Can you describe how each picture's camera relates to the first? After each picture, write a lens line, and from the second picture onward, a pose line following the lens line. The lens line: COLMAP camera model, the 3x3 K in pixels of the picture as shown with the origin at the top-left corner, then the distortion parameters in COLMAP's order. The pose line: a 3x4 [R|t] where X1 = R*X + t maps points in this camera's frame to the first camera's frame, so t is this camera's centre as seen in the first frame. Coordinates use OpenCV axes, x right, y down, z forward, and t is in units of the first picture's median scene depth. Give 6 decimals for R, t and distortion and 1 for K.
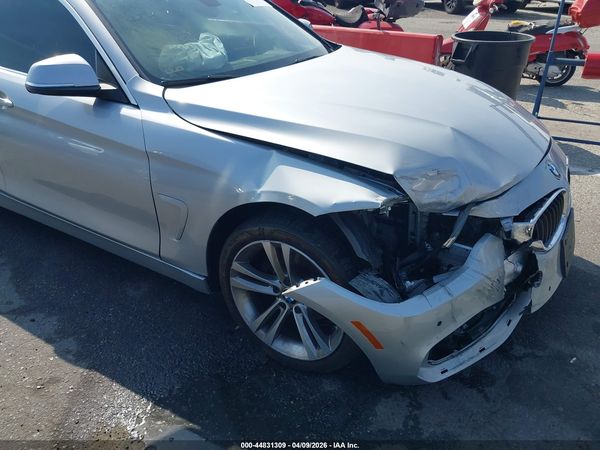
lens RADIAL K [[465.4, 0, 300.0], [0, 465.4, 225.0], [0, 0, 1]] dist [0.003946, -0.006111]
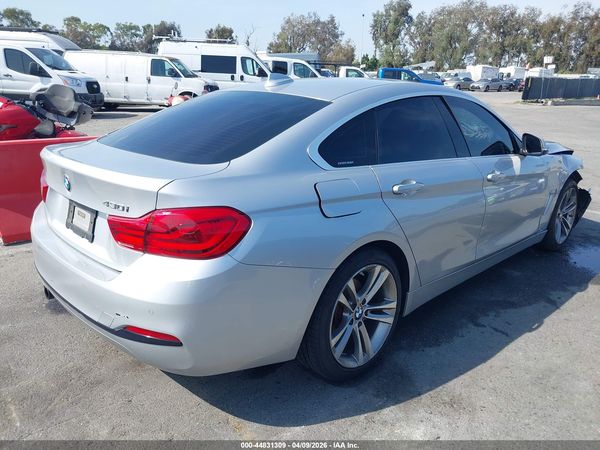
lens RADIAL K [[470.1, 0, 300.0], [0, 470.1, 225.0], [0, 0, 1]] dist [-0.002919, -0.001587]
pose [[0.268303, -0.277398, 0.922531, -2.530761], [0.449804, 0.882916, 0.134668, -0.706692], [-0.851875, 0.378826, 0.361663, 1.250380]]
